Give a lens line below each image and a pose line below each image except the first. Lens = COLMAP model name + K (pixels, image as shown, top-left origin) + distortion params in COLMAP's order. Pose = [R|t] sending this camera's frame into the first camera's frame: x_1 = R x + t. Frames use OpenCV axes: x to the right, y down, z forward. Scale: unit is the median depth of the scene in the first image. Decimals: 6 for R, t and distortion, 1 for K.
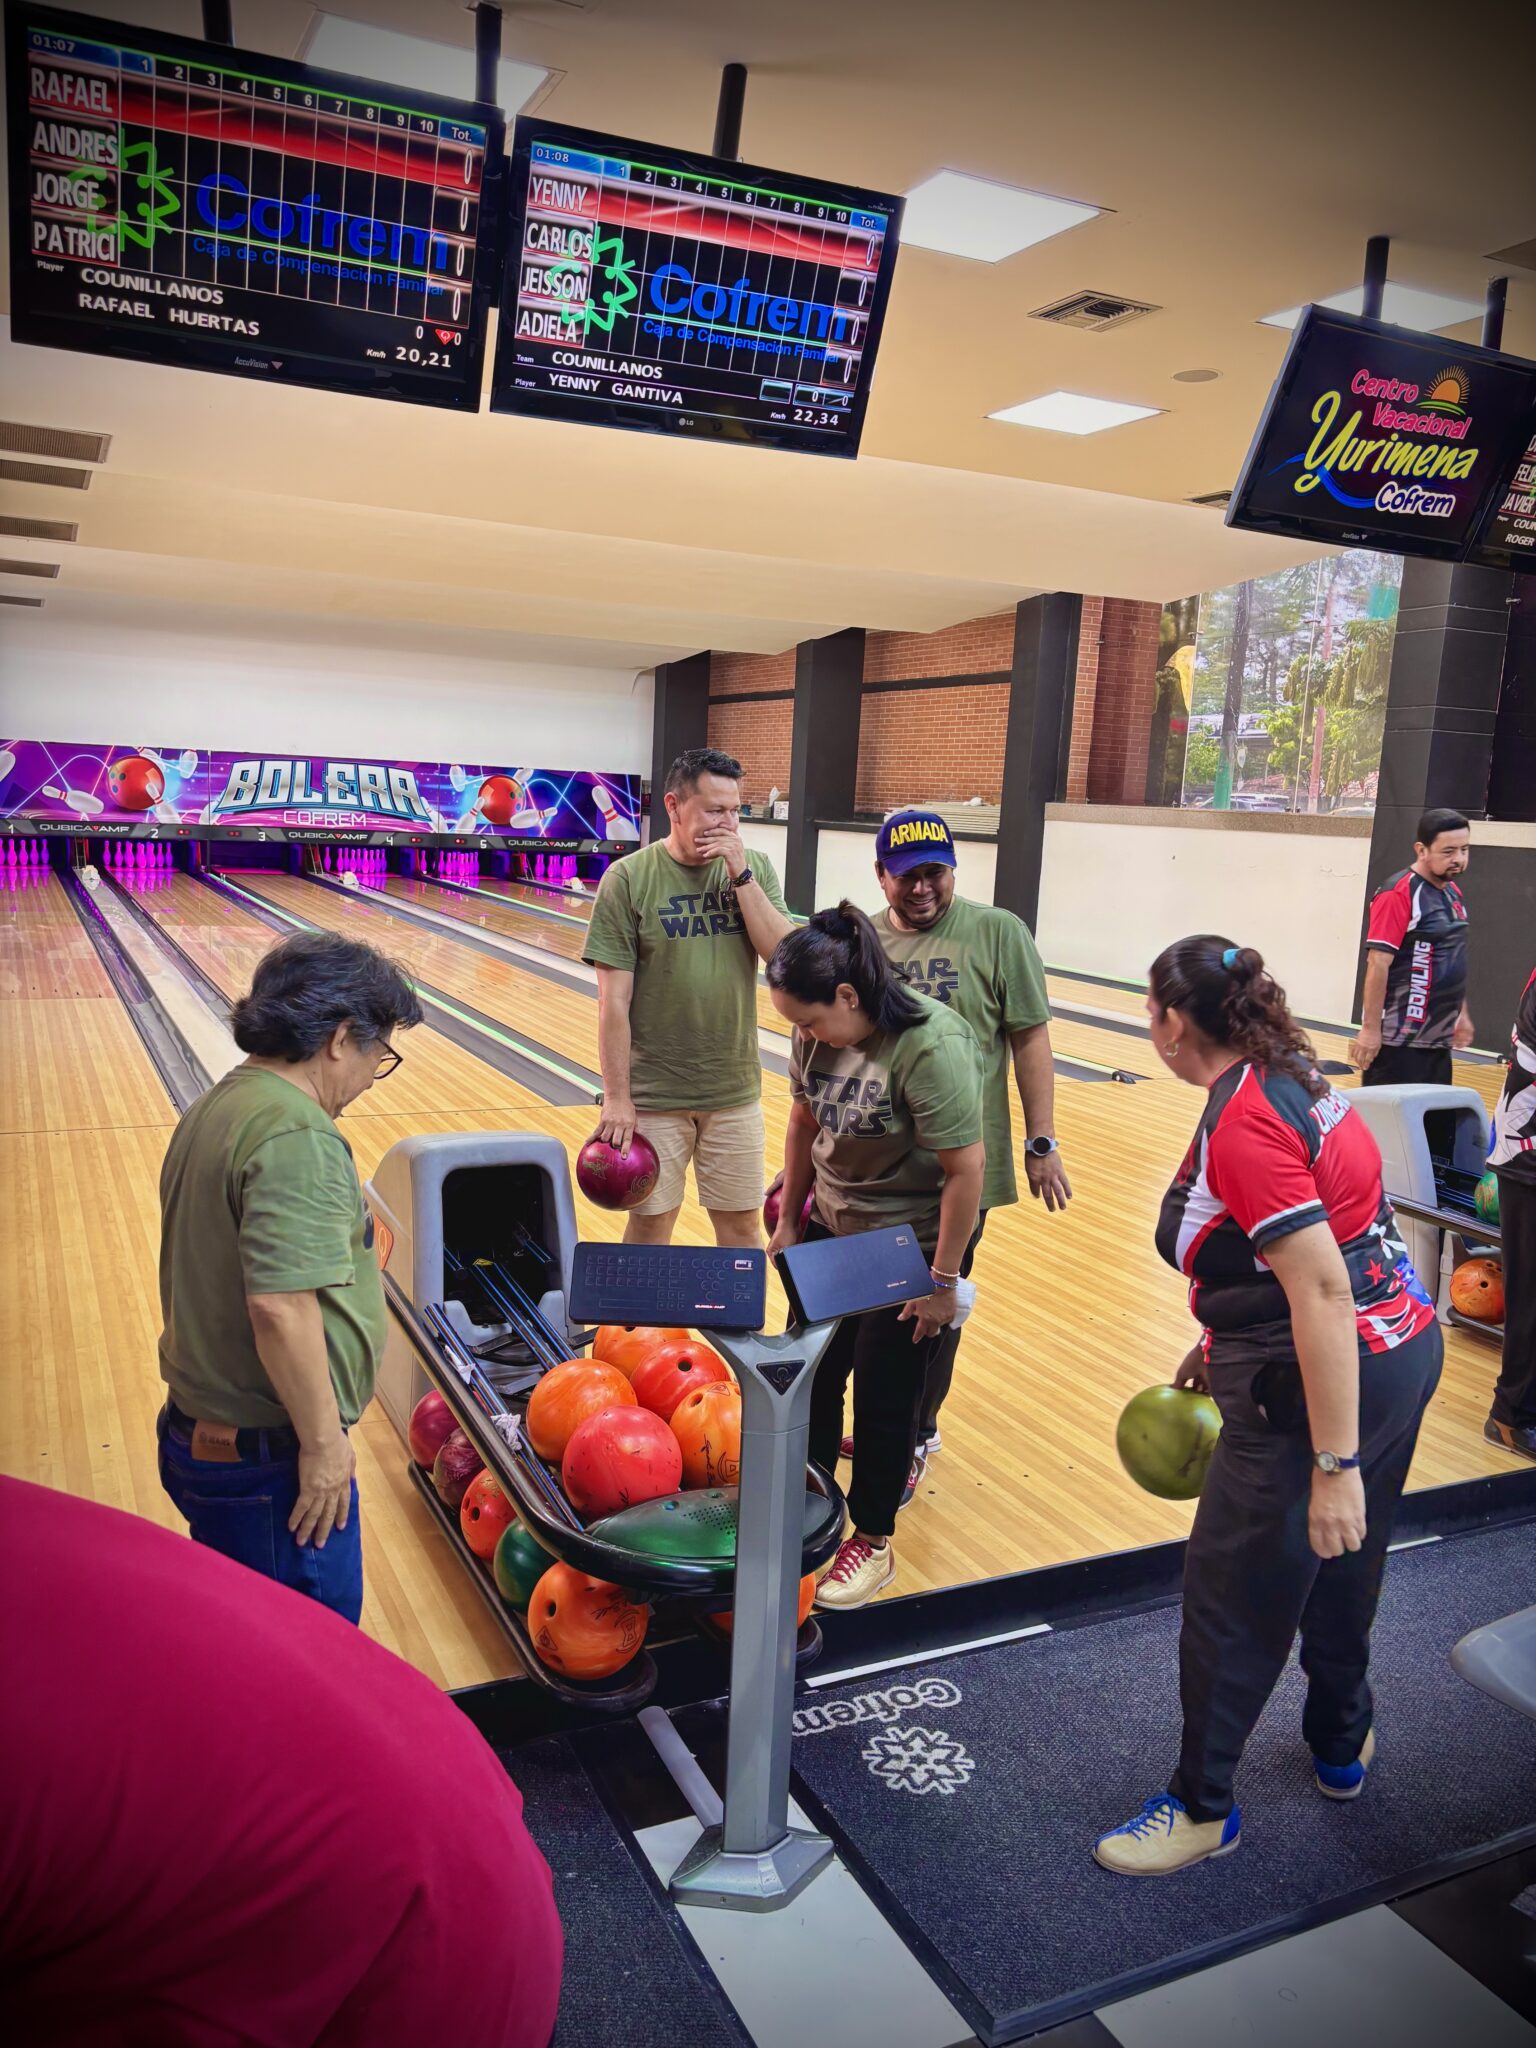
lens RADIAL K [[1582.5, 0, 753.4], [0, 1582.5, 1046.0], [0, 0, 1]] dist [0.043385, -0.044872]
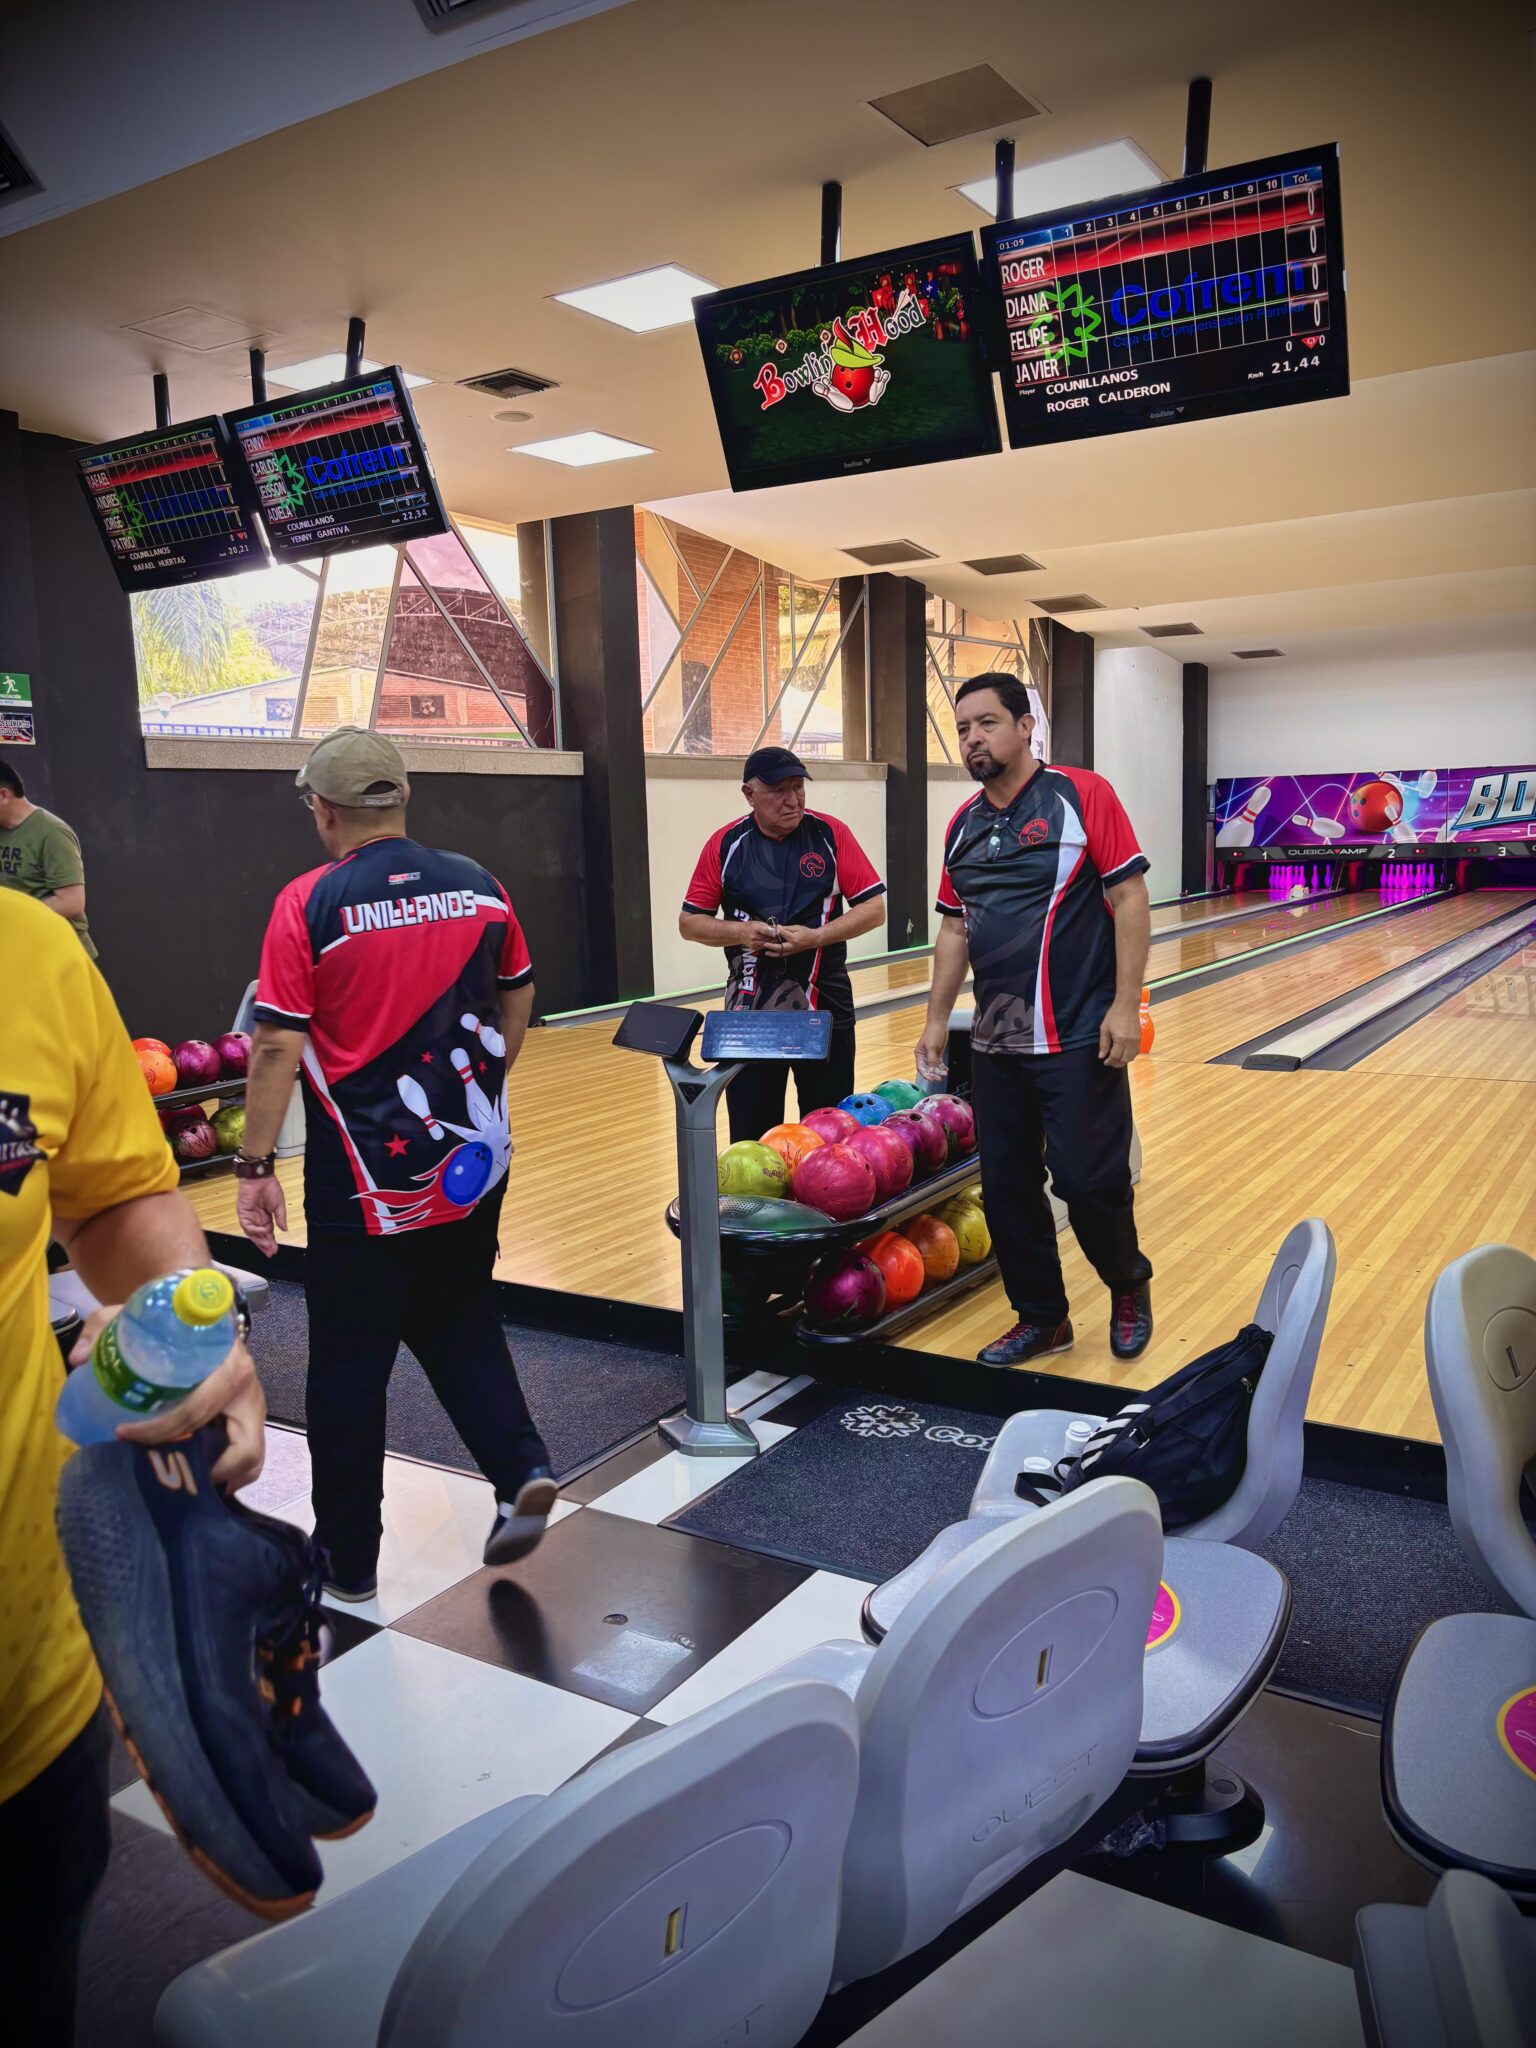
lens RADIAL K [[1582.5, 0, 758.2], [0, 1582.5, 1059.3], [0, 0, 1]] dist [0.043385, -0.044872]
pose [[0.549678, 0.060478, -0.833184, 0.664173], [-0.080570, 0.996564, 0.019182, 0.018237], [0.831482, 0.056586, 0.552663, 0.241821]]
